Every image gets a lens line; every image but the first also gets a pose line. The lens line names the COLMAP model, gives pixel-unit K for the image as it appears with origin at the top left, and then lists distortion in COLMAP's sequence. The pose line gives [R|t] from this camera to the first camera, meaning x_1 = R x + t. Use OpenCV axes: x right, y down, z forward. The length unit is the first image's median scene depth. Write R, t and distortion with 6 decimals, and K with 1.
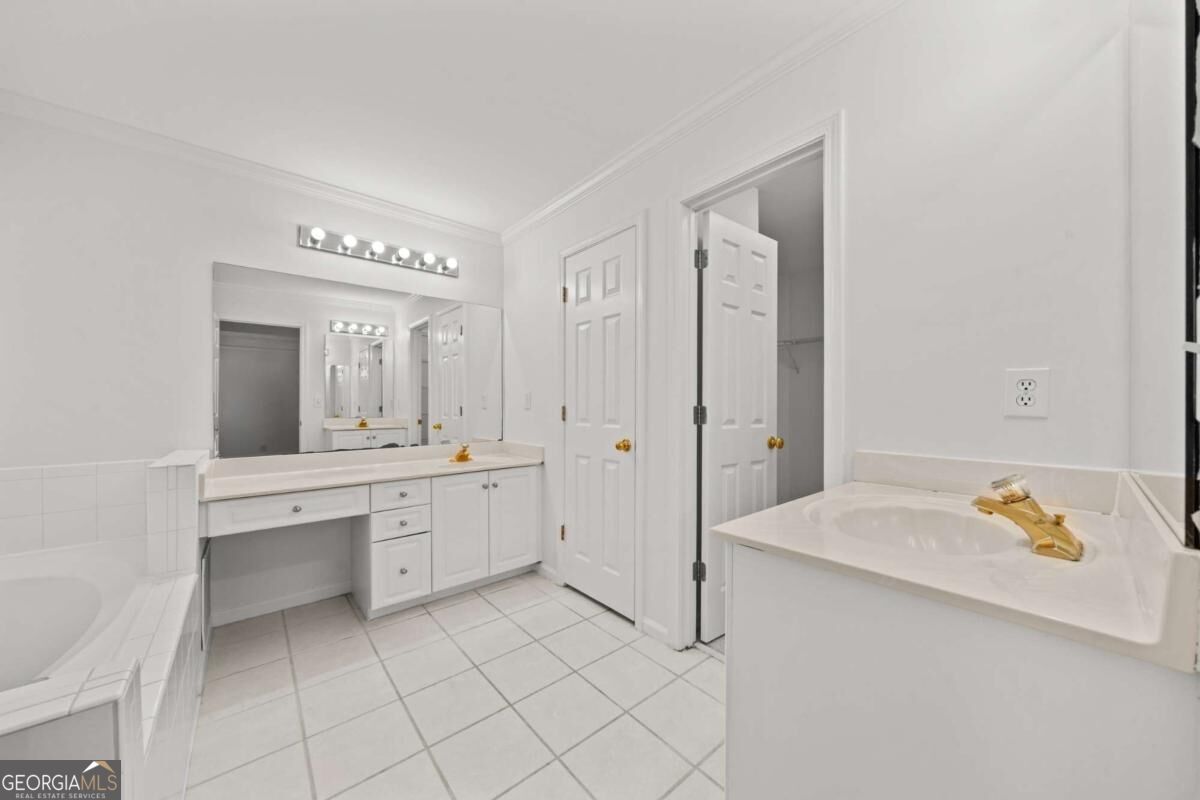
lens RADIAL K [[413.7, 0, 602.8], [0, 413.7, 400.6], [0, 0, 1]] dist [-0.006872, -0.000181]
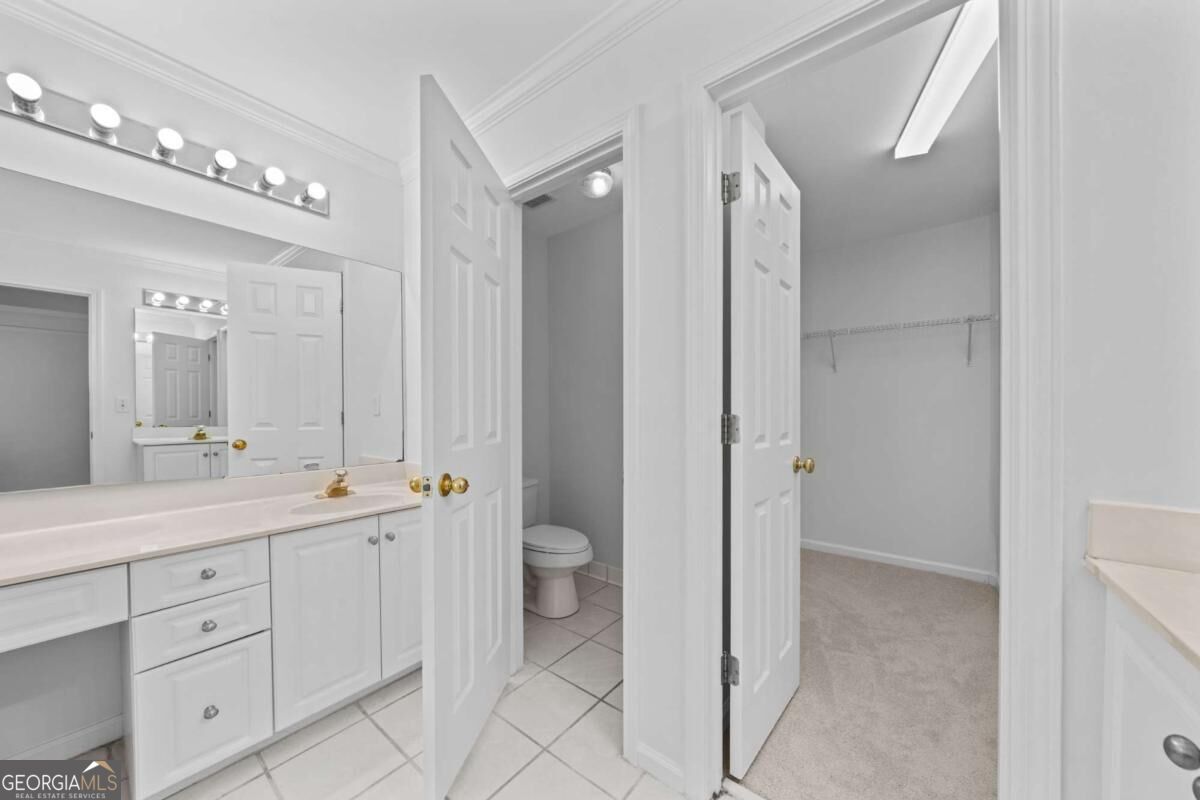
lens RADIAL K [[413.7, 0, 599.4], [0, 413.7, 419.2], [0, 0, 1]] dist [-0.006872, -0.000181]
pose [[0.980528, 0.000452, 0.196377, -0.072544], [-0.006843, 0.999469, 0.031872, 0.000700], [-0.196258, -0.032595, 0.980010, 0.332837]]
